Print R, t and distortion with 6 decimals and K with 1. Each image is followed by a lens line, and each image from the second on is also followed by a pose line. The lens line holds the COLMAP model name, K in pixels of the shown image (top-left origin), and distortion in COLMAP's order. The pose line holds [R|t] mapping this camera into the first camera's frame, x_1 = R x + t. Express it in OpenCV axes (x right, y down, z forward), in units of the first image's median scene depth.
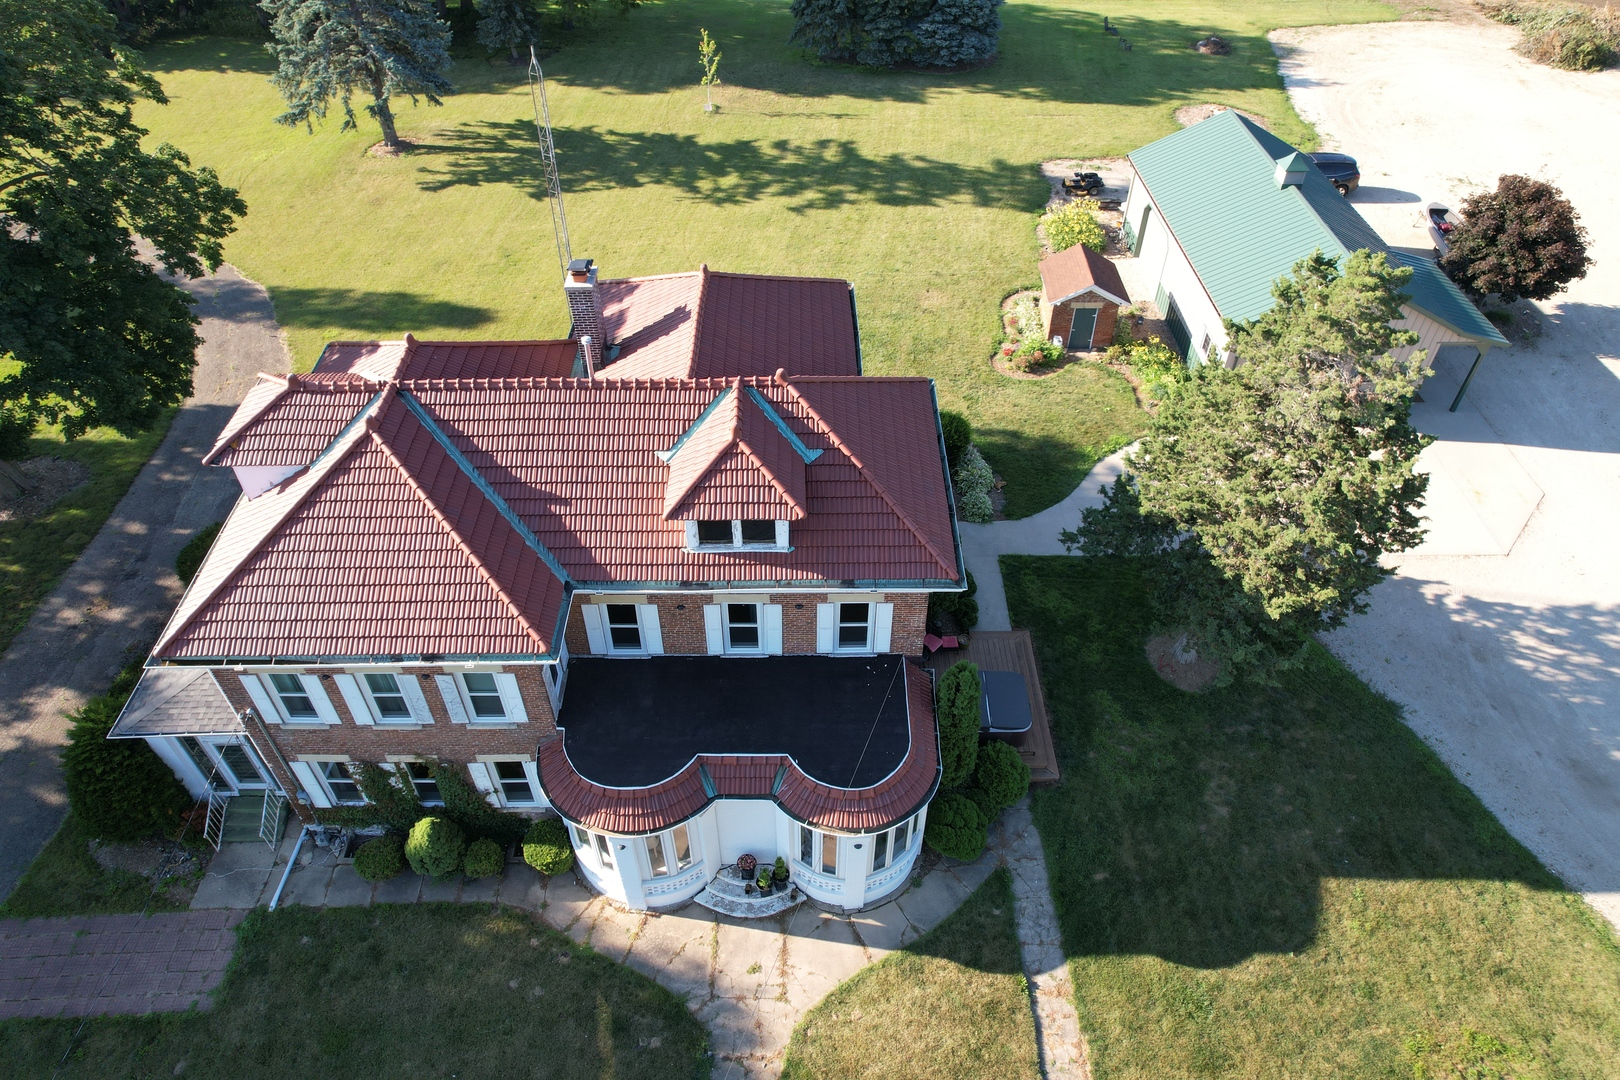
lens RADIAL K [[1028.6, 0, 803.3], [0, 1028.6, 542.9], [0, 0, 1]] dist [-0.072889, 0.049388]
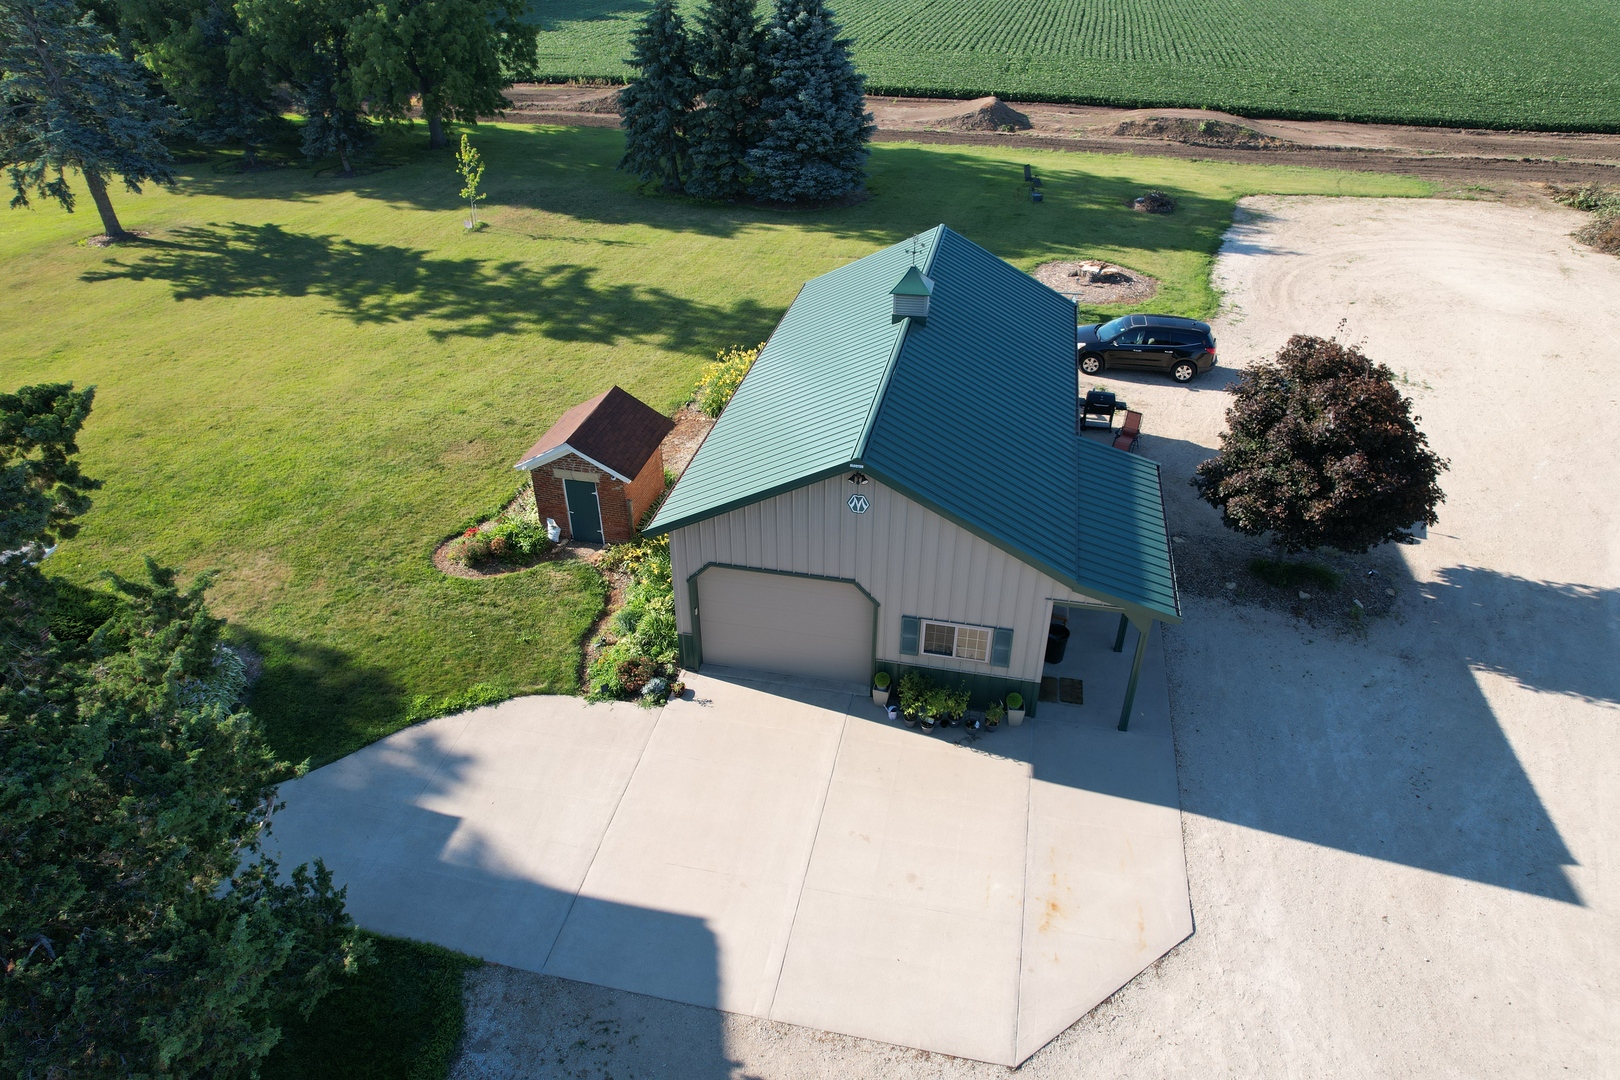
lens RADIAL K [[1028.6, 0, 812.8], [0, 1028.6, 543.8], [0, 0, 1]] dist [-0.072889, 0.049388]
pose [[0.976009, 0.121809, -0.180469, 0.427254], [-0.151948, 0.974708, -0.163878, -0.084665], [0.155943, 0.187369, 0.969832, 0.315153]]
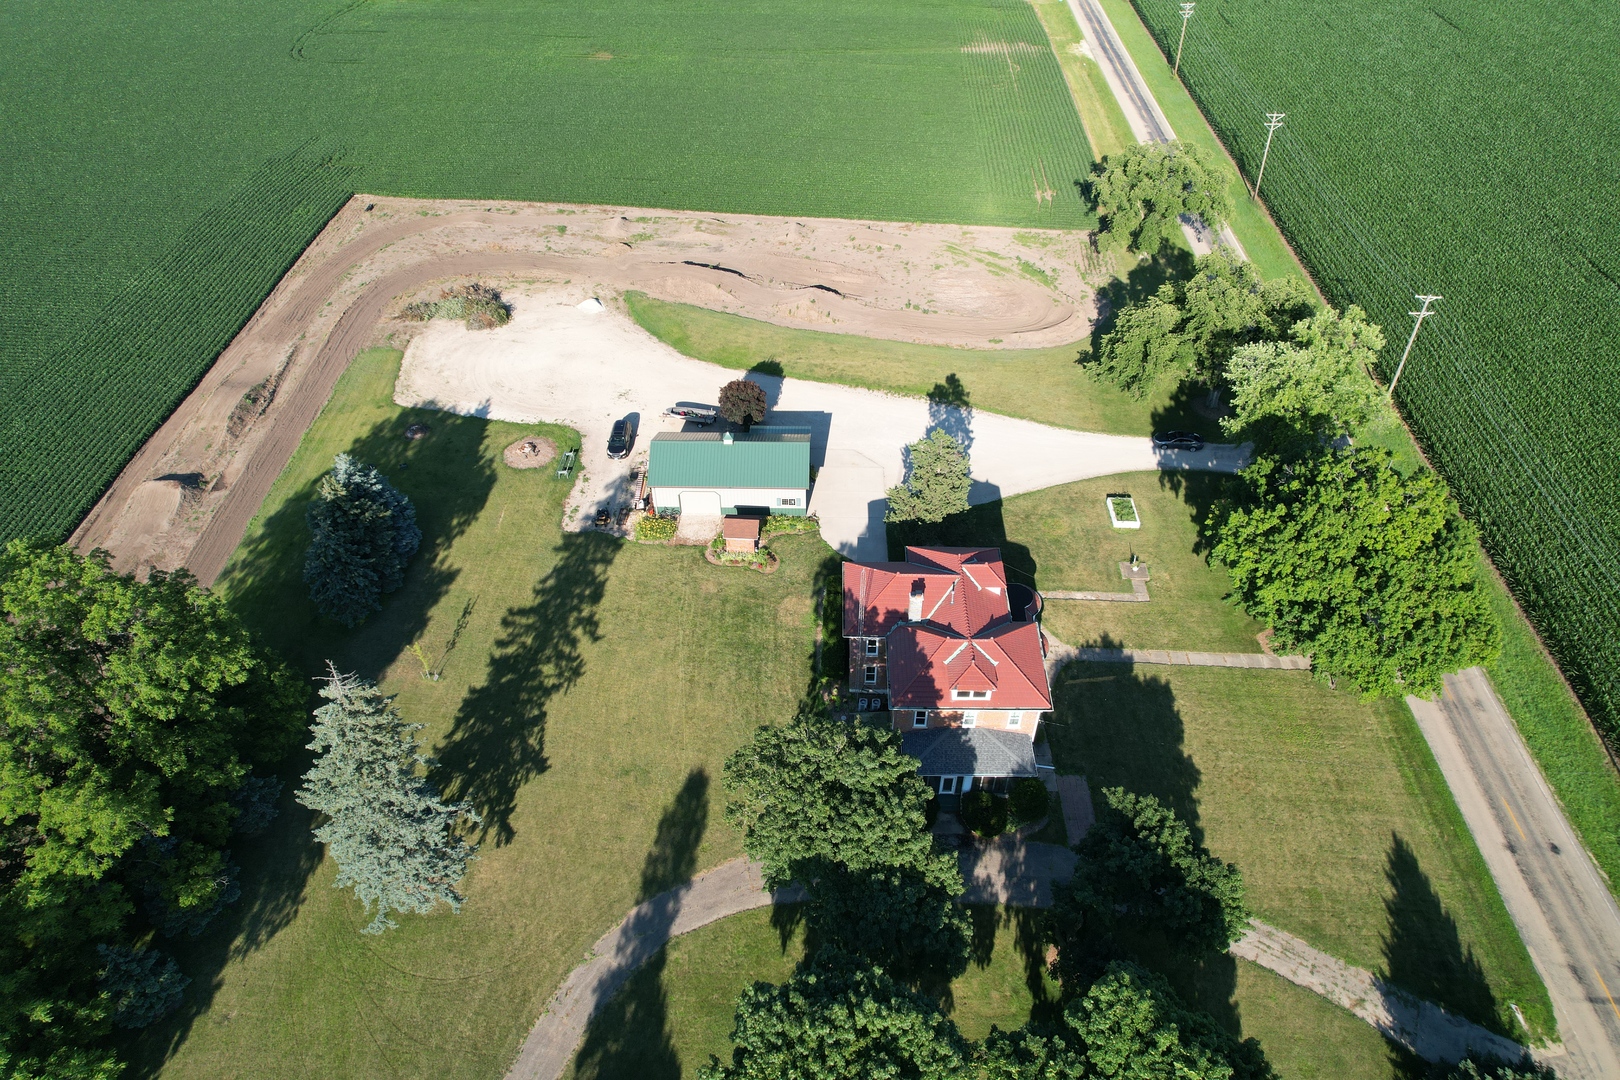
lens RADIAL K [[1028.6, 0, 811.0], [0, 1028.6, 542.4], [0, 0, 1]] dist [-0.072889, 0.049388]
pose [[0.035176, -0.680684, 0.731732, -1.119283], [0.690810, 0.545658, 0.474382, -0.964277], [-0.722180, 0.488801, 0.489418, -0.171563]]
